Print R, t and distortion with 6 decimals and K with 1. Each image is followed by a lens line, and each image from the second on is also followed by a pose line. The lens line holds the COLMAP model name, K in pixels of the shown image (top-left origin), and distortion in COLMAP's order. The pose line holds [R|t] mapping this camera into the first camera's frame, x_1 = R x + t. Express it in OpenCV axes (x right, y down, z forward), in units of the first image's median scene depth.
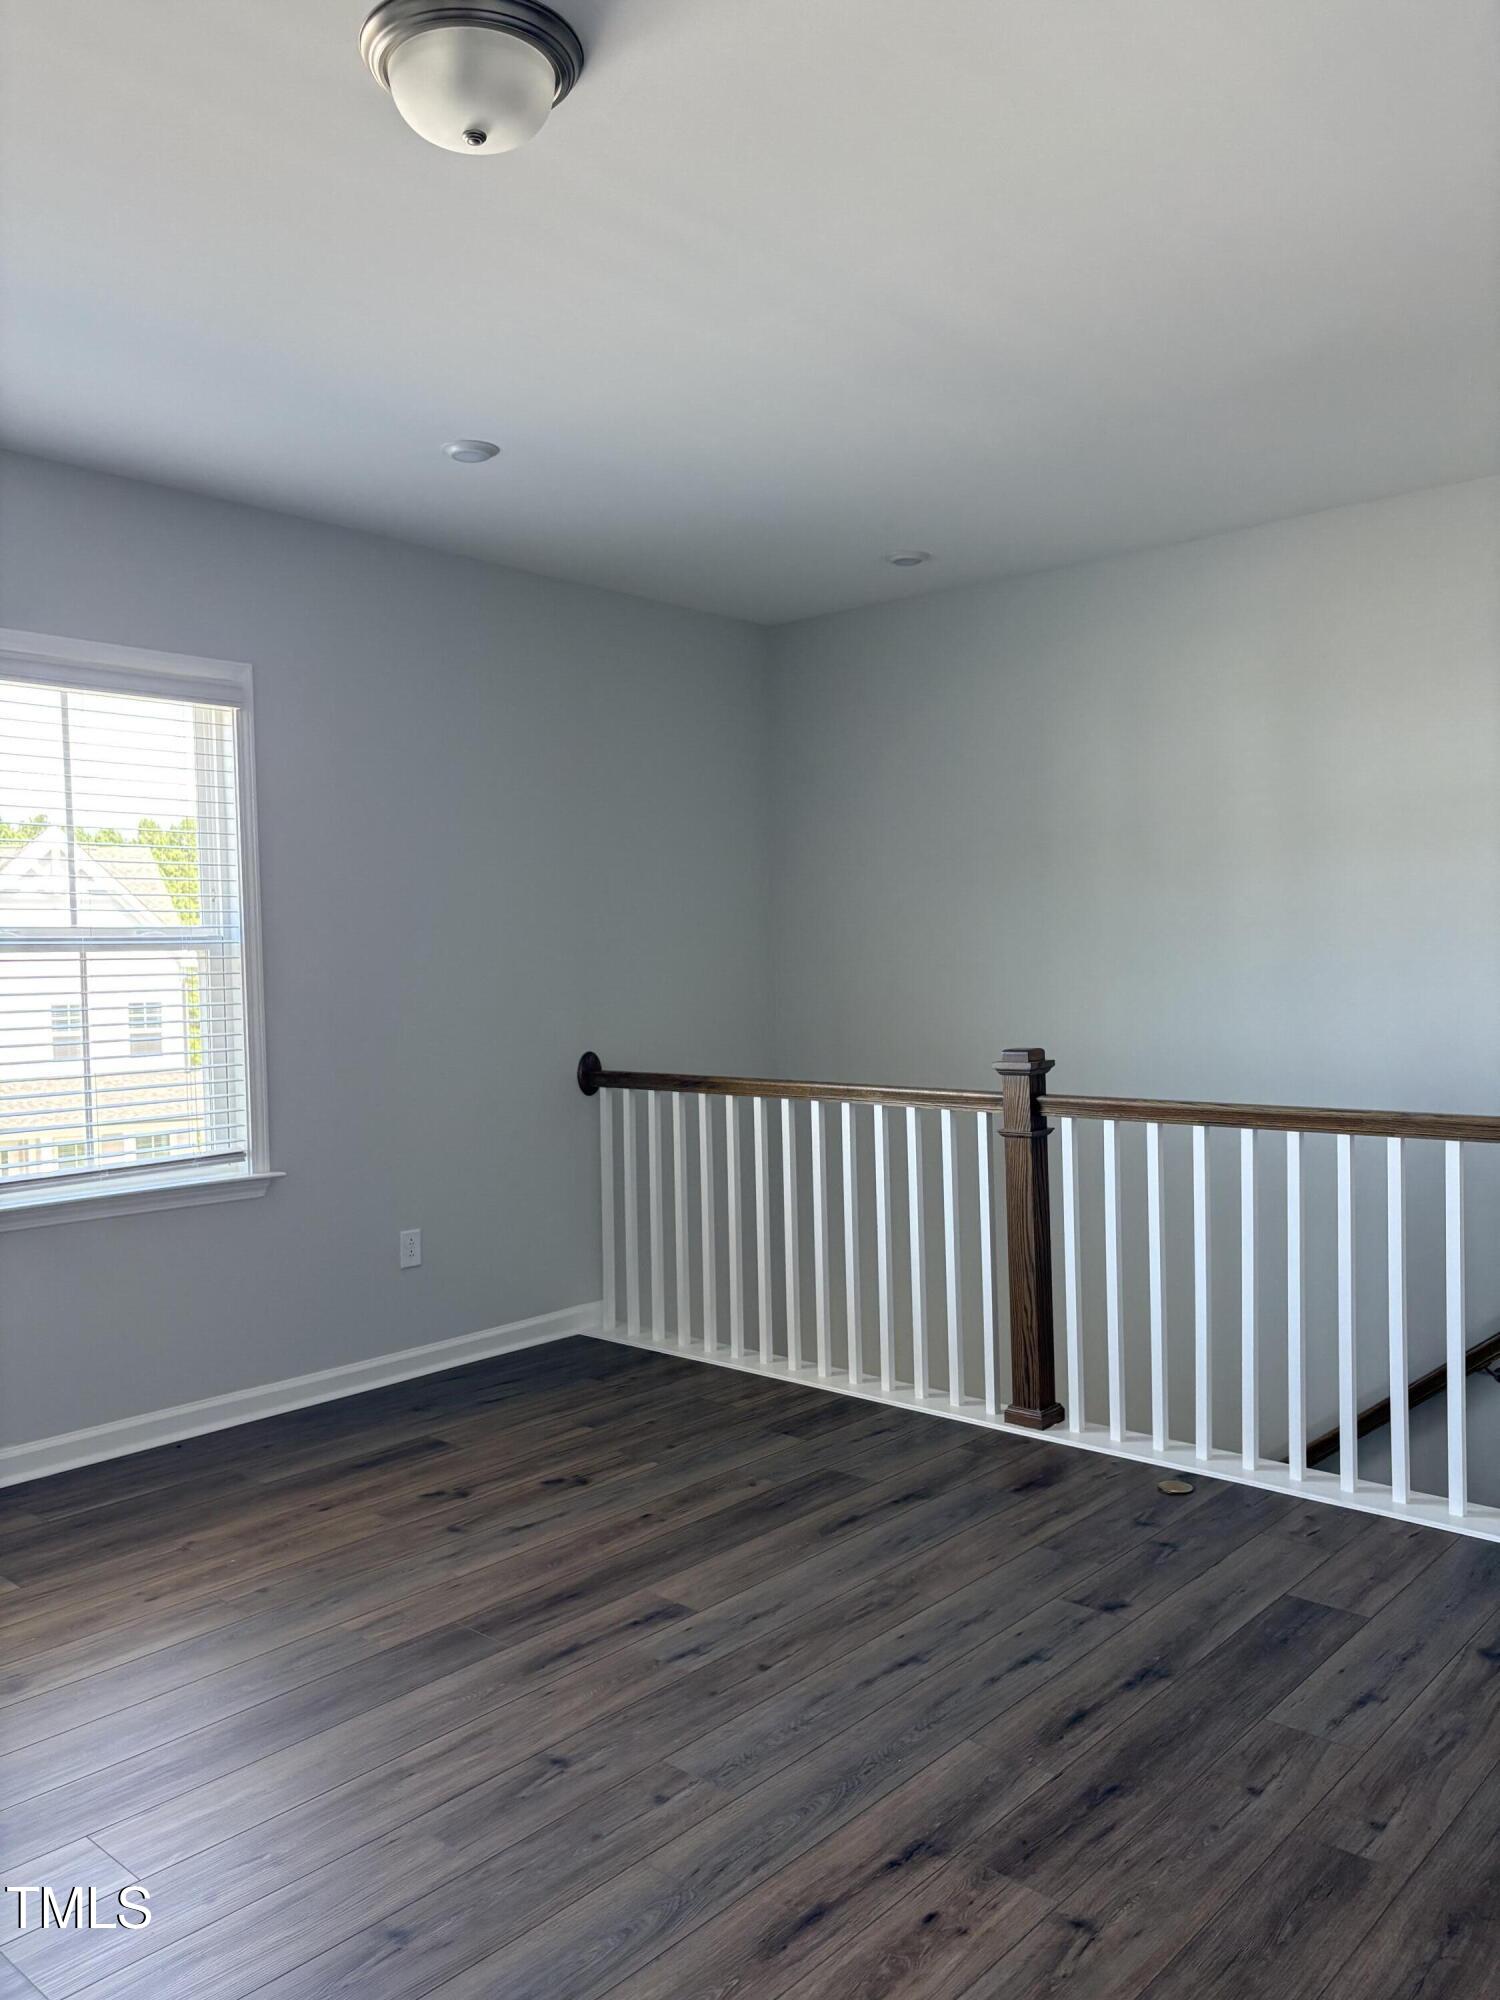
lens RADIAL K [[1542.1, 0, 750.0], [0, 1542.1, 1000.0], [0, 0, 1]] dist [-0.000638, 0.006204]
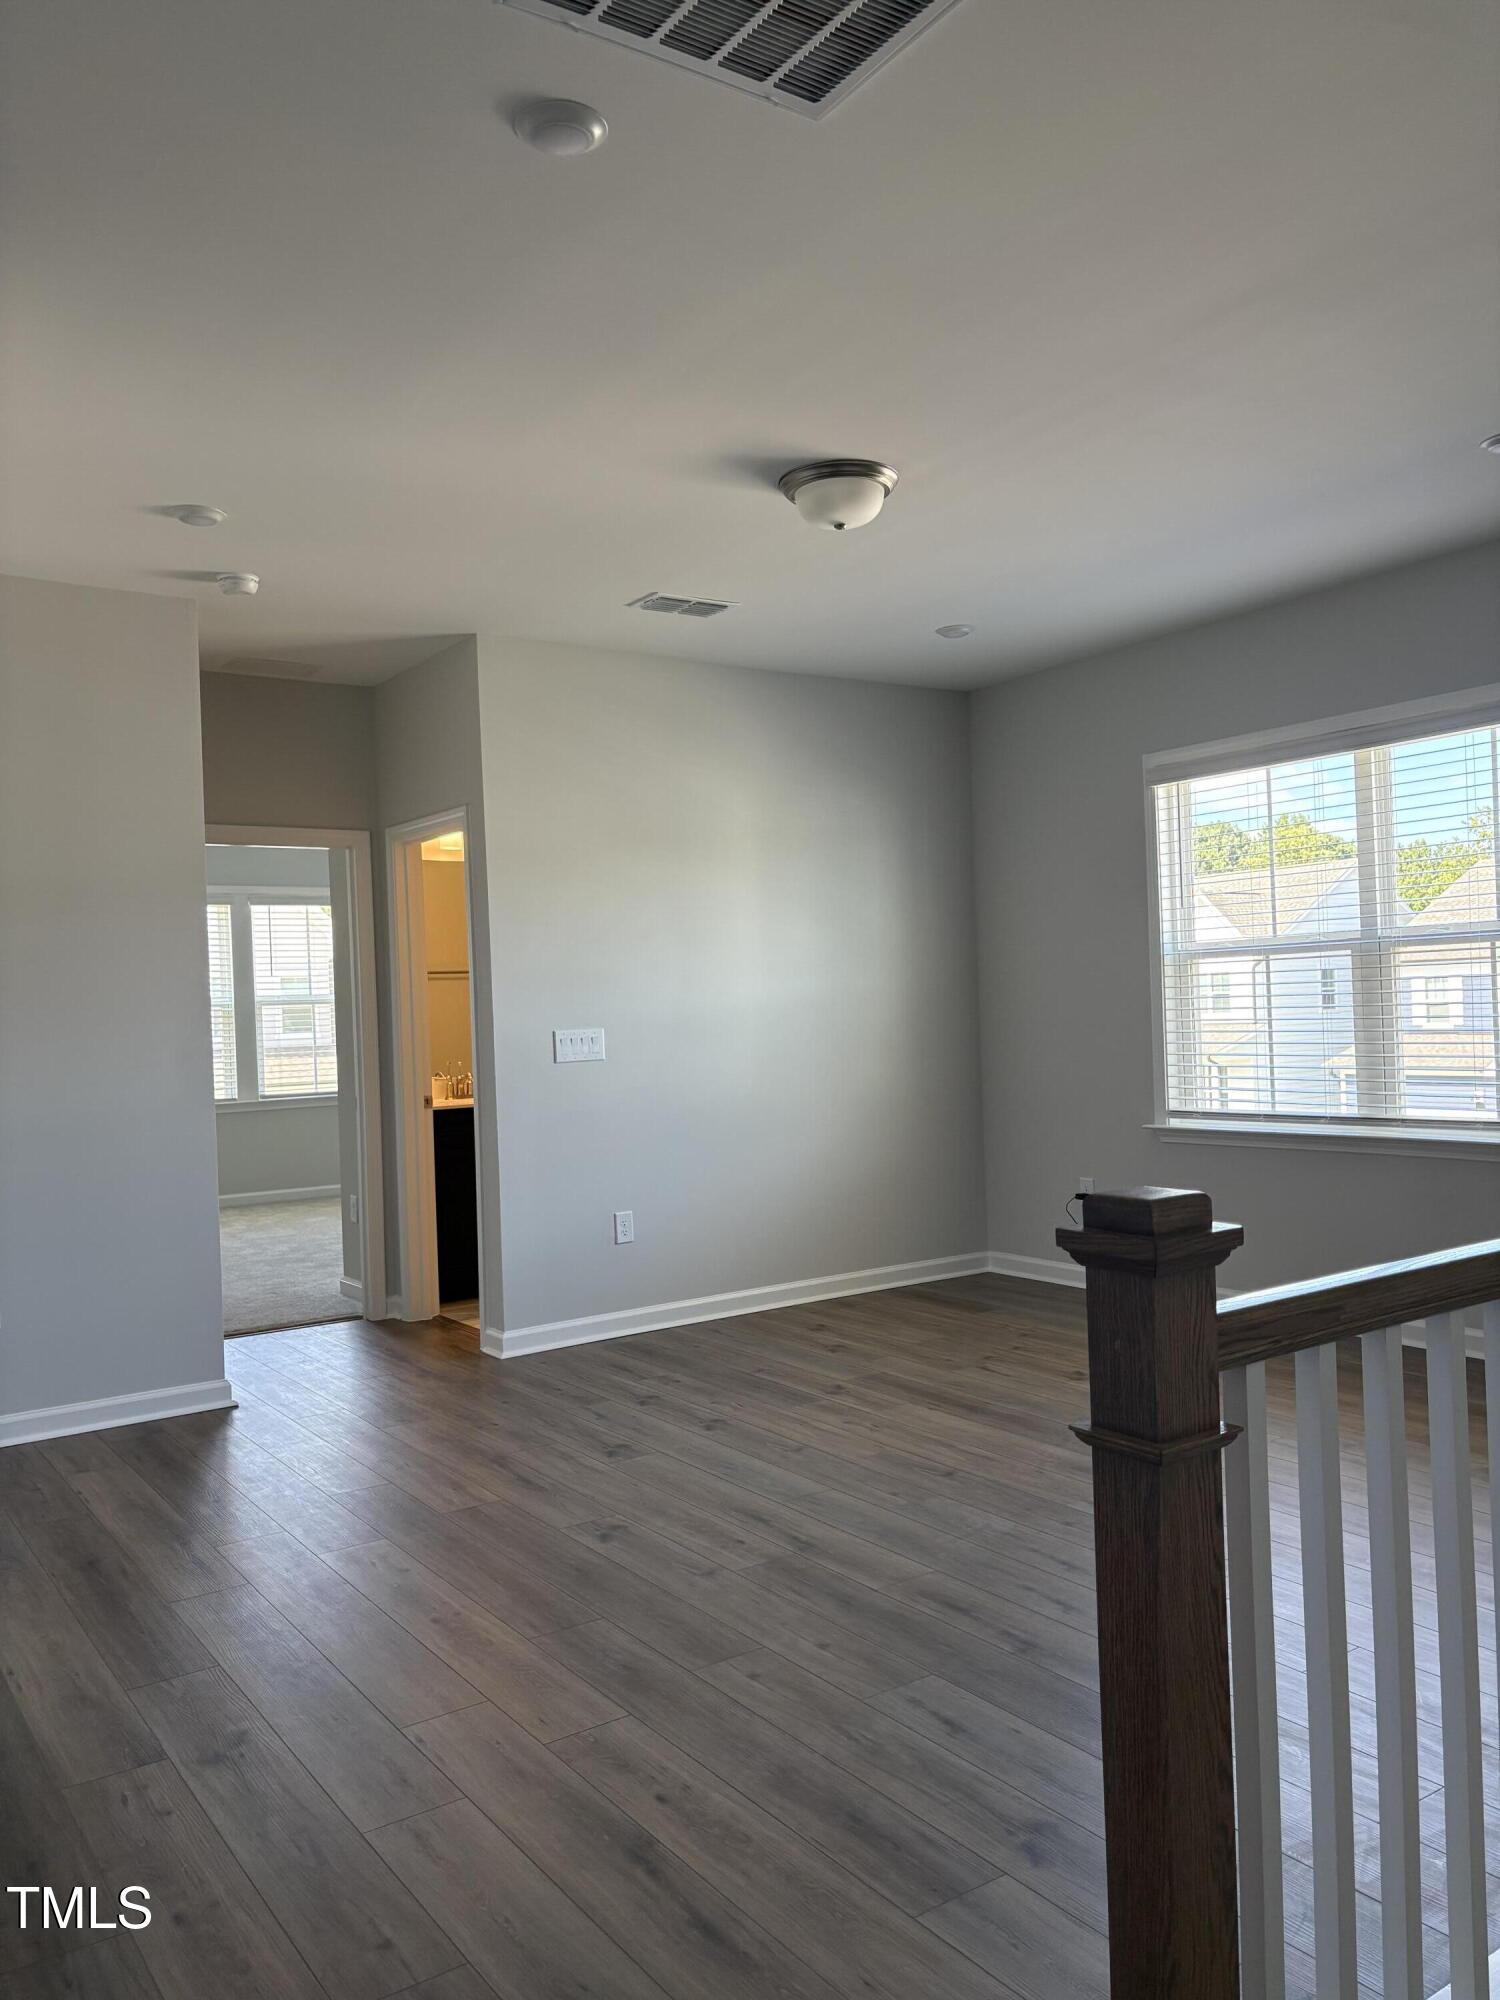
lens RADIAL K [[1542.1, 0, 750.0], [0, 1542.1, 1000.0], [0, 0, 1]] dist [-0.000638, 0.006204]
pose [[-0.227359, 0.039087, -0.973026, 1.528910], [0.019381, 0.999178, 0.035609, -0.067912], [0.973618, -0.010762, -0.227930, 1.210054]]
